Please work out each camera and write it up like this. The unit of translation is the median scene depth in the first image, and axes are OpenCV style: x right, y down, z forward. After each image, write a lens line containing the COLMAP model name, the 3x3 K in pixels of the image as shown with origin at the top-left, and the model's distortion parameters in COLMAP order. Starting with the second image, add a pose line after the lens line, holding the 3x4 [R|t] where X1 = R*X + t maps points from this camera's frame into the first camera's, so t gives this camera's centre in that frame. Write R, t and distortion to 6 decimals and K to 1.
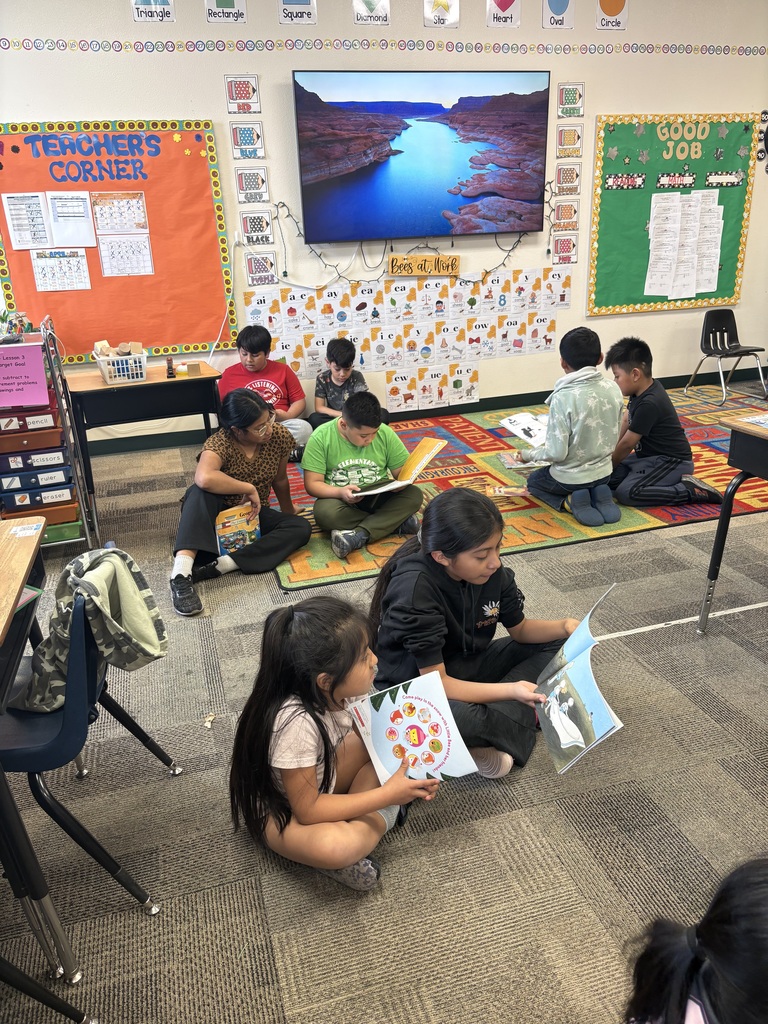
lens RADIAL K [[774.6, 0, 385.0], [0, 774.6, 509.1], [0, 0, 1]] dist [0.035434, -0.036378]
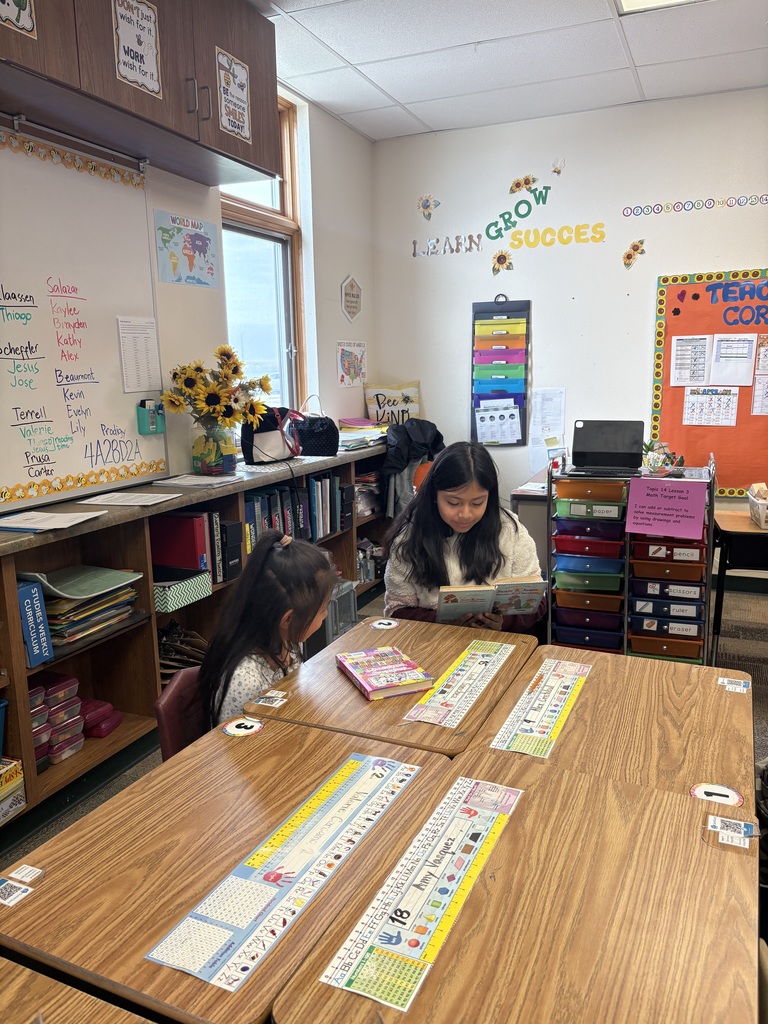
lens RADIAL K [[774.6, 0, 388.5], [0, 774.6, 506.9], [0, 0, 1]] dist [0.035434, -0.036378]
pose [[0.764354, 0.143955, -0.628522, -0.114553], [-0.239893, 0.968275, -0.069966, -0.008770], [0.598510, 0.204257, 0.774638, -0.027733]]
